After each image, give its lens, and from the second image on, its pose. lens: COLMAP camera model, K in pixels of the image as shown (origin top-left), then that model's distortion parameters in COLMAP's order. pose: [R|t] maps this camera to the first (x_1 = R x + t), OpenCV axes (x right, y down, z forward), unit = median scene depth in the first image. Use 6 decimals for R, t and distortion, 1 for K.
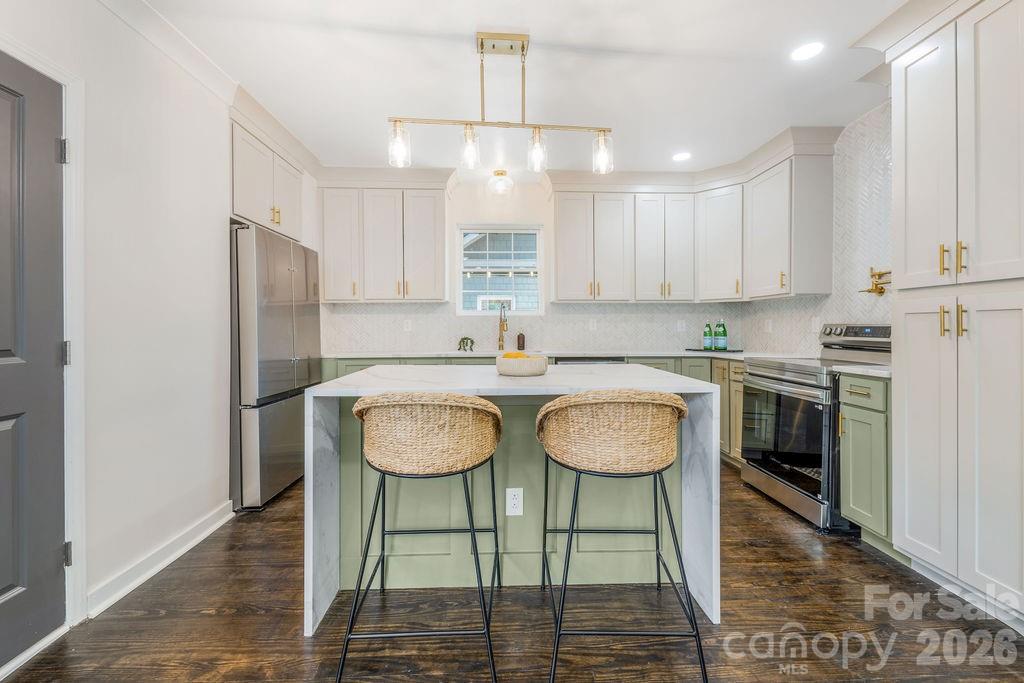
lens RADIAL K [[410.5, 0, 515.3], [0, 410.5, 328.4], [0, 0, 1]] dist [-0.004344, -0.004606]
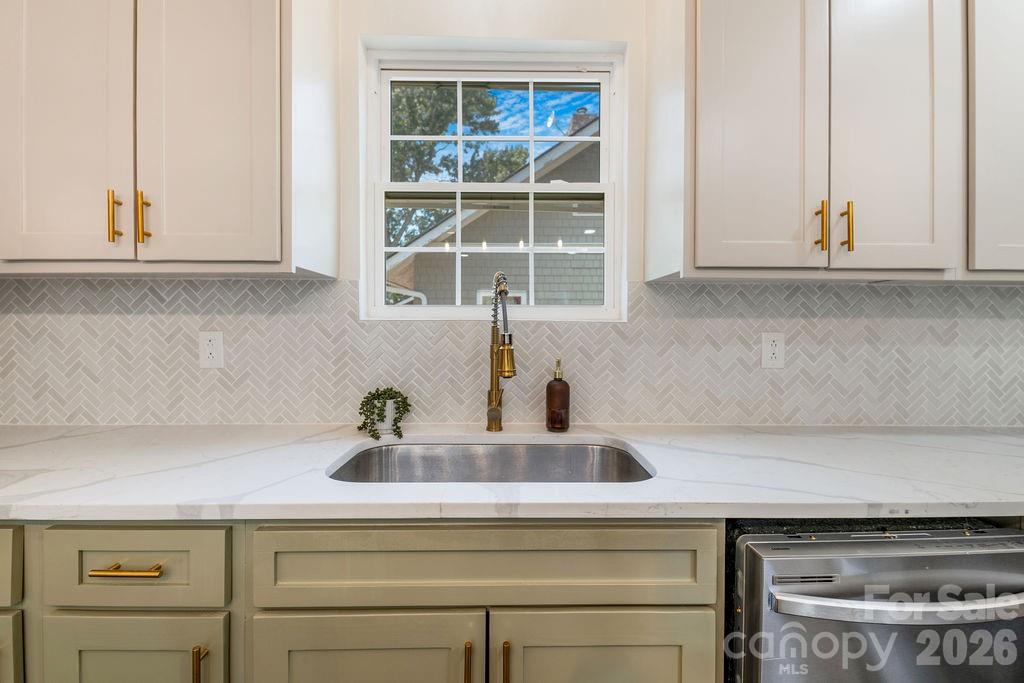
lens RADIAL K [[410.5, 0, 513.3], [0, 410.5, 335.8], [0, 0, 1]] dist [-0.004344, -0.004606]
pose [[0.999696, 0.006659, -0.023747, -0.014596], [-0.006256, 0.999836, 0.016979, -0.028748], [0.023856, -0.016825, 0.999574, 0.759898]]
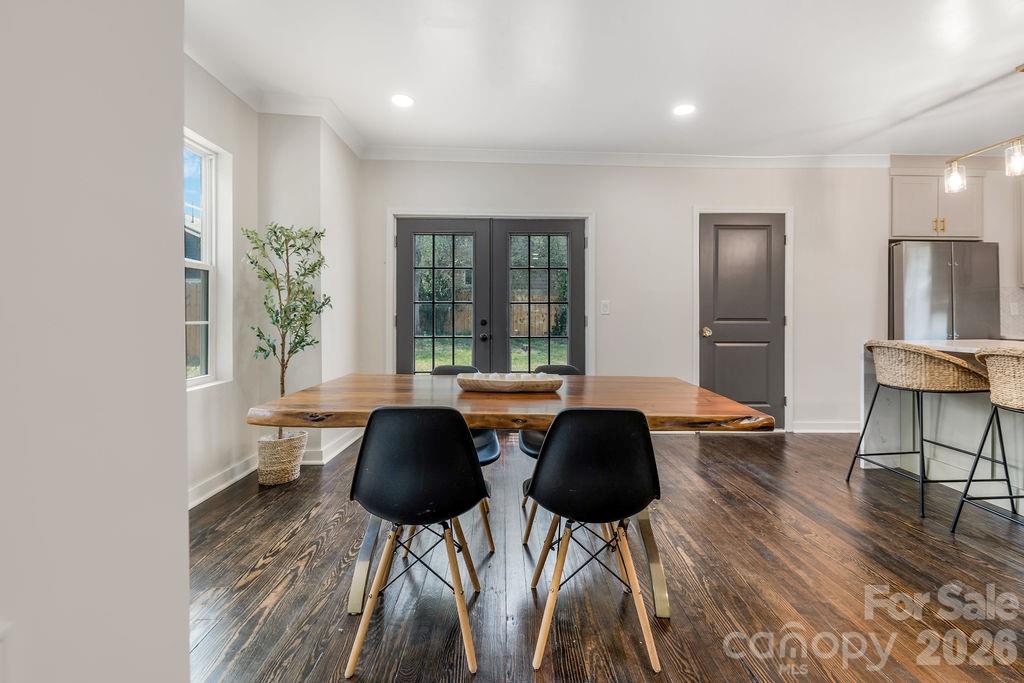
lens RADIAL K [[410.5, 0, 536.1], [0, 410.5, 312.6], [0, 0, 1]] dist [-0.004344, -0.004606]
pose [[-0.015920, -0.012431, -0.999796, 0.609759], [-0.004139, 0.999915, -0.012367, 0.020694], [0.999865, 0.003941, -0.015970, -0.210928]]
